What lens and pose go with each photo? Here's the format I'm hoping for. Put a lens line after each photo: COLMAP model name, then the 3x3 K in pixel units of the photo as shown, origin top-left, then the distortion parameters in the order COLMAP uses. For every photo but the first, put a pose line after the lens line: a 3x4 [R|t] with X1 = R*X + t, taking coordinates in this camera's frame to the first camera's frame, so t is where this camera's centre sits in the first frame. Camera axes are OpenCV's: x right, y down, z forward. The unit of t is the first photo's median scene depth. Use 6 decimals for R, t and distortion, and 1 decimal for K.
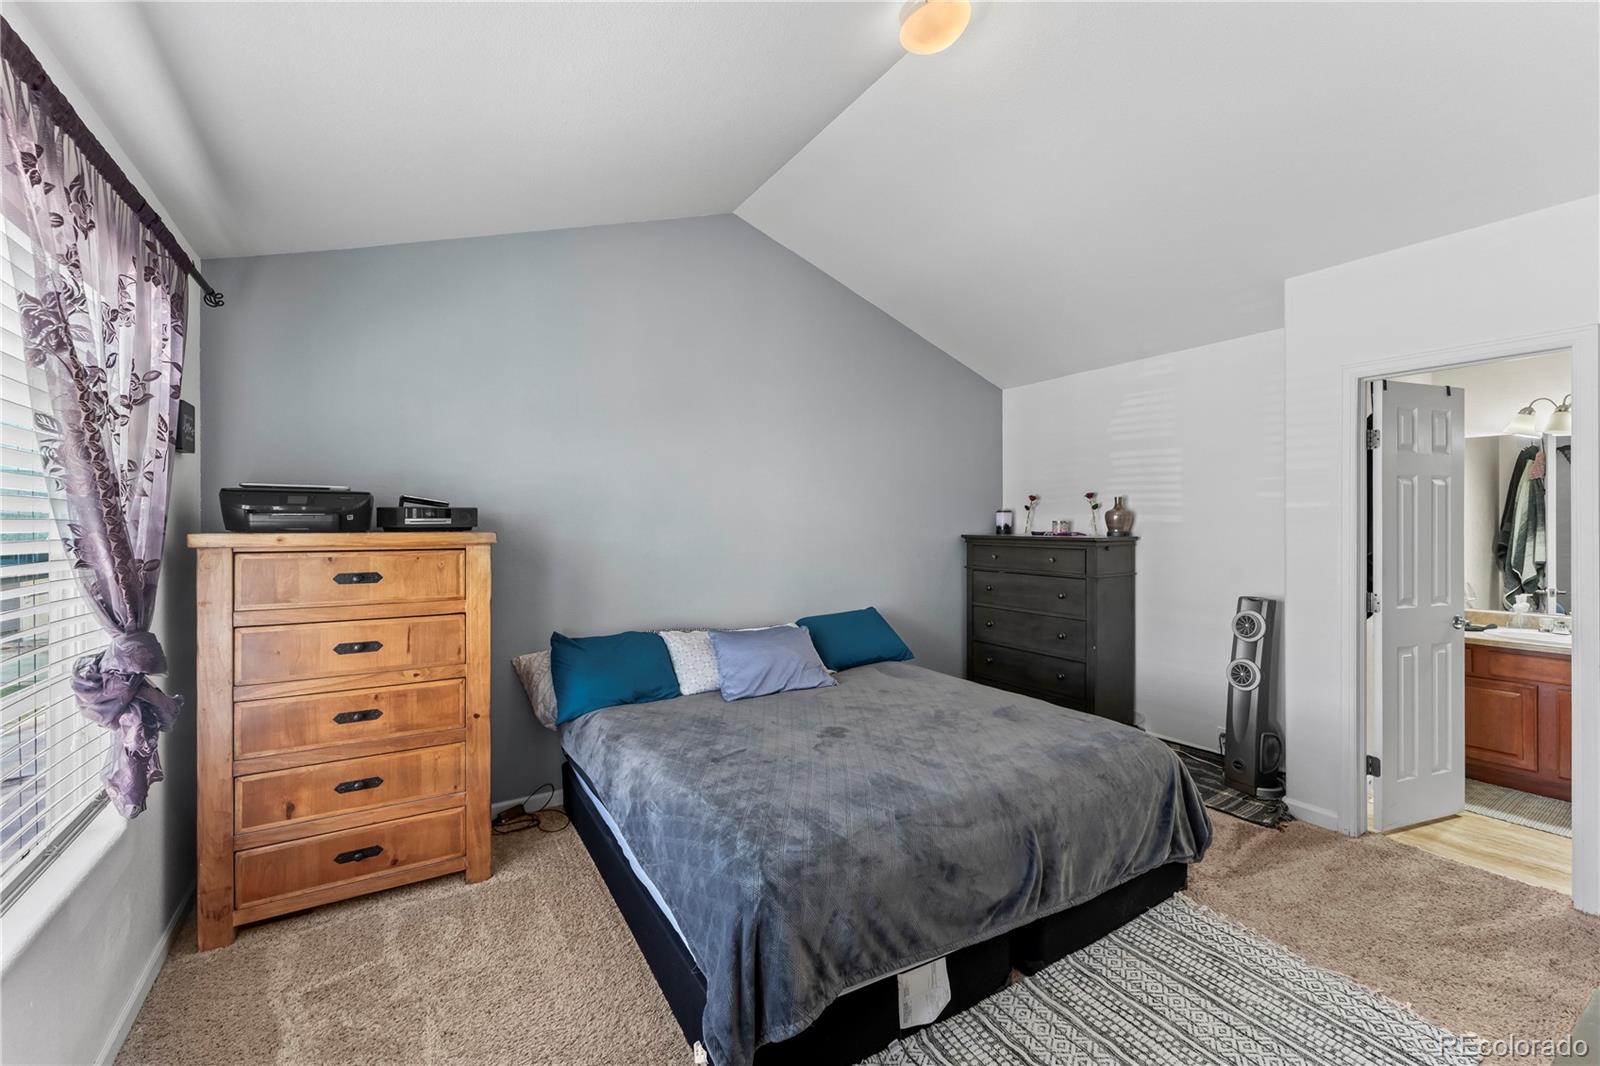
lens RADIAL K [[639.6, 0, 792.8], [0, 639.6, 523.8], [0, 0, 1]] dist [0.000306, 0.000025]
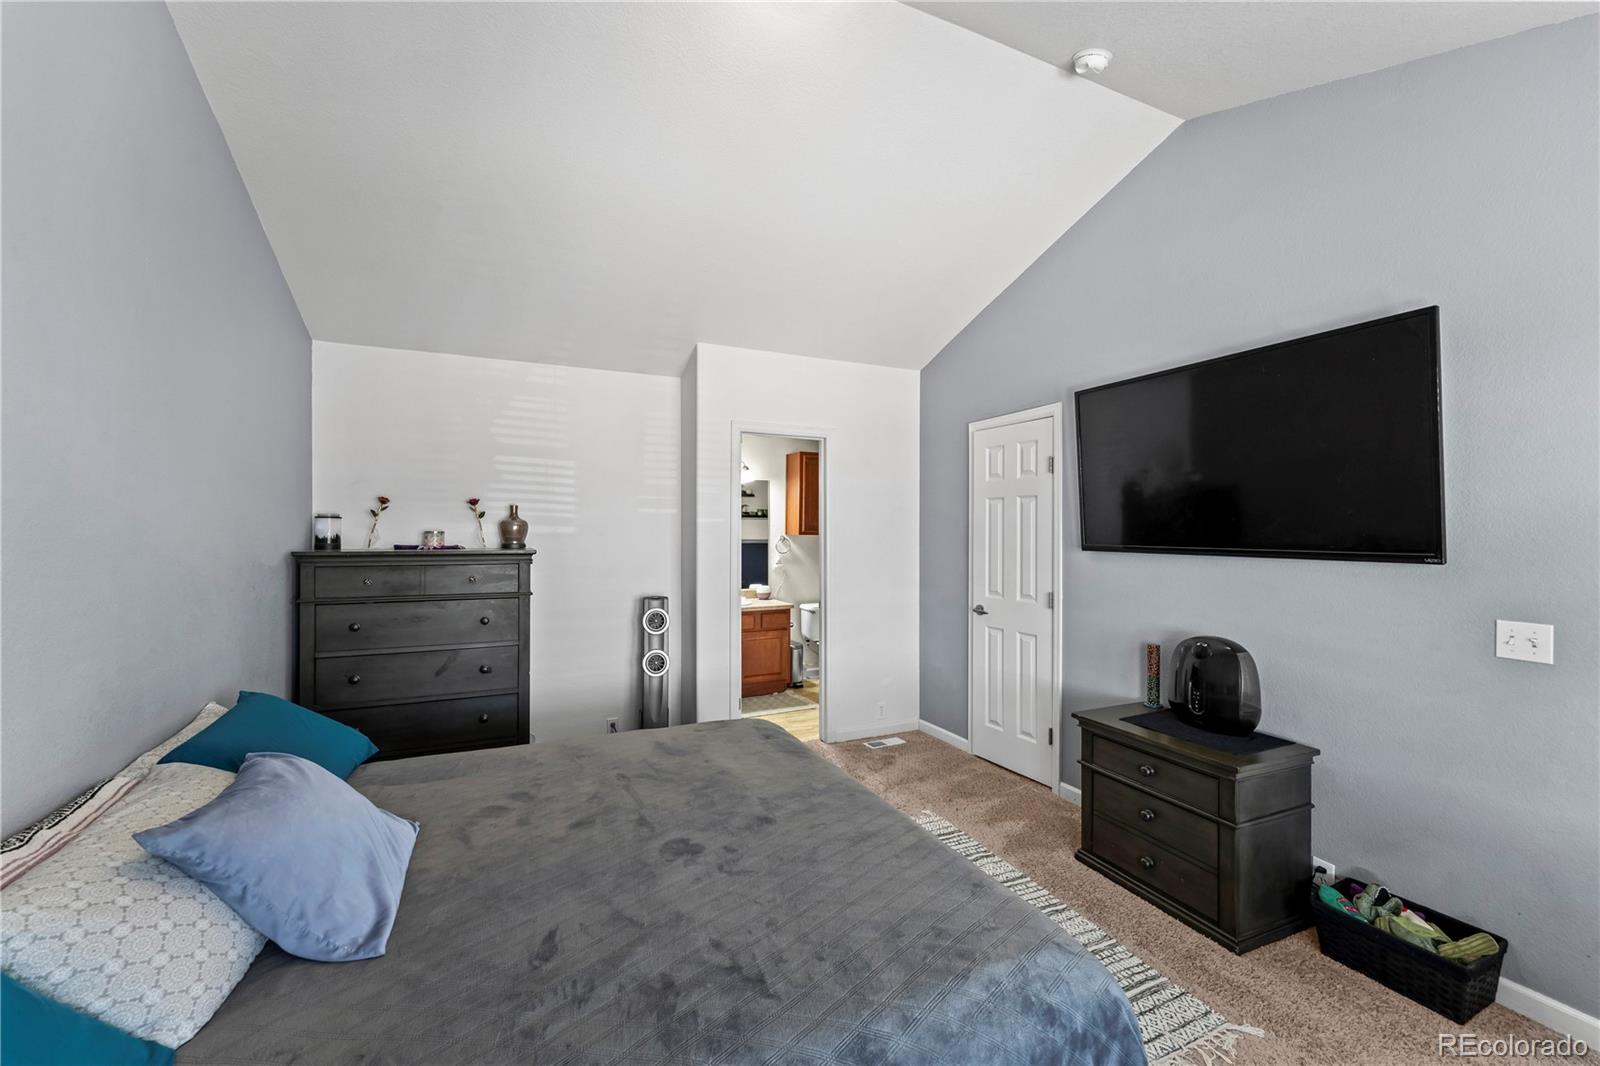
lens RADIAL K [[634.8, 0, 800.0], [0, 634.8, 533.0], [0, 0, 1]] dist [0.000341, 0.000067]
pose [[0.129439, 0.003045, 0.991583, -0.542957], [0.000628, 0.999995, -0.003153, 0.001223], [-0.991587, 0.001031, 0.129437, 0.756995]]
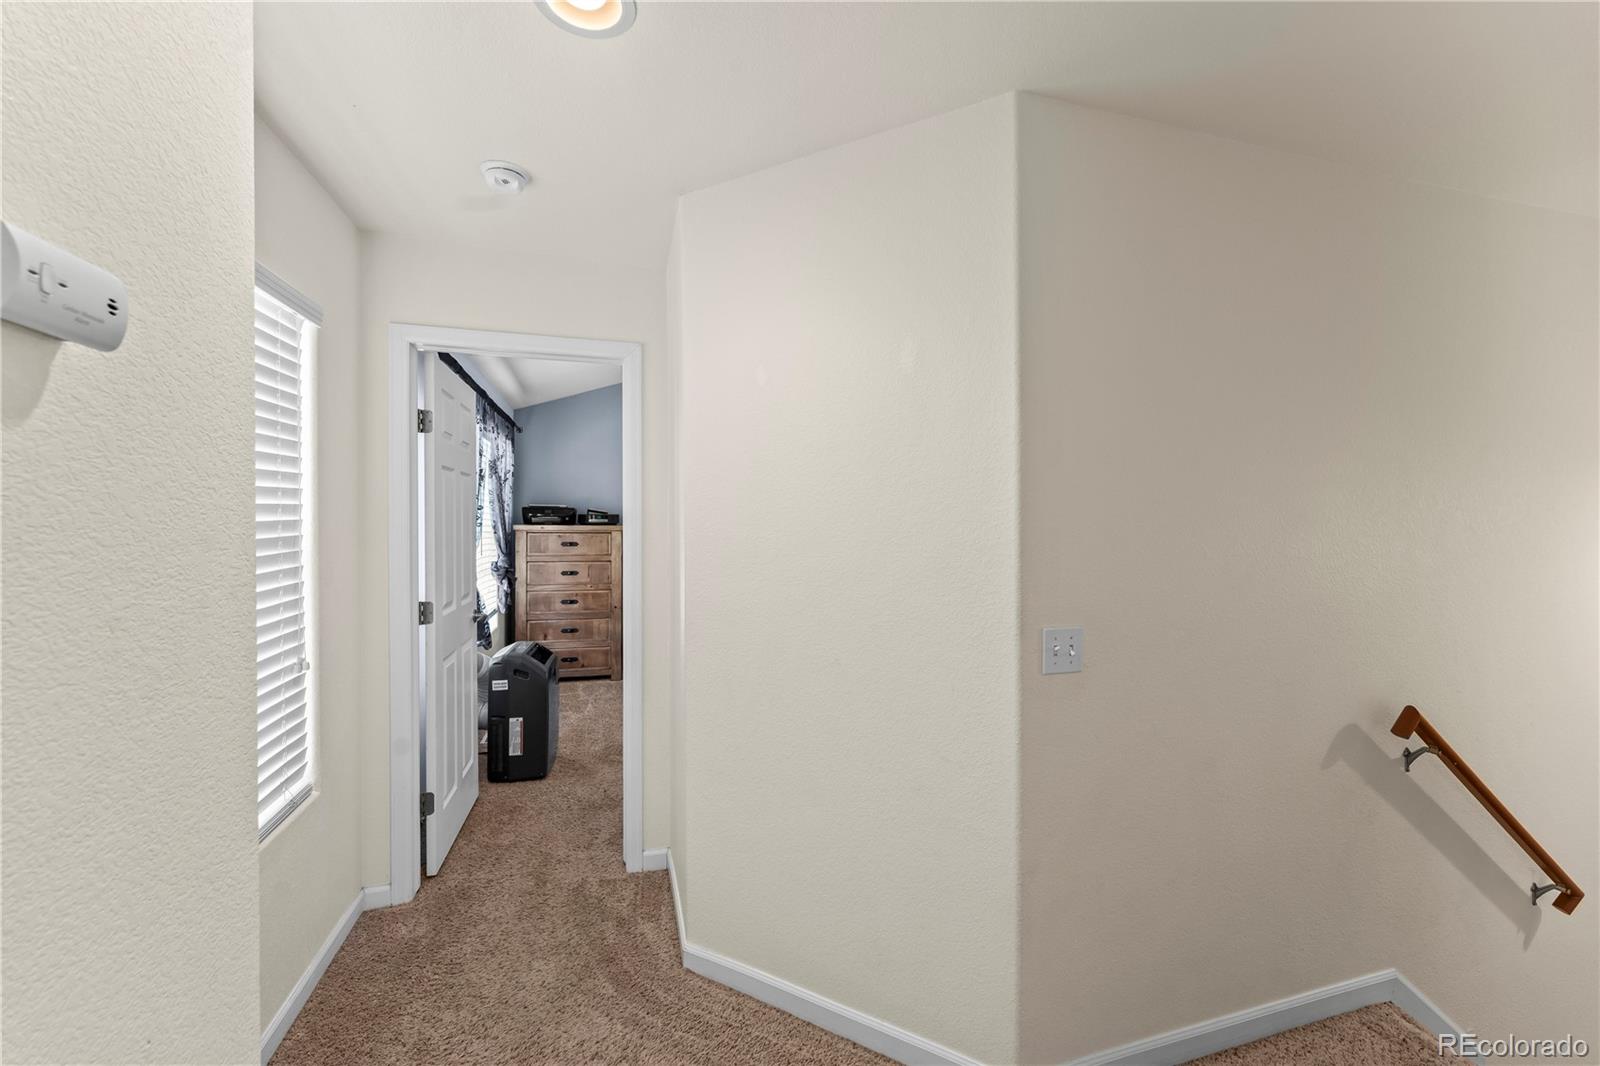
lens RADIAL K [[639.6, 0, 792.8], [0, 639.6, 523.8], [0, 0, 1]] dist [0.000306, 0.000025]
pose [[0.959720, 0.000735, -0.280956, 0.755101], [-0.001677, 0.999994, -0.003113, 0.014206], [0.280952, 0.003459, 0.959716, -1.010226]]
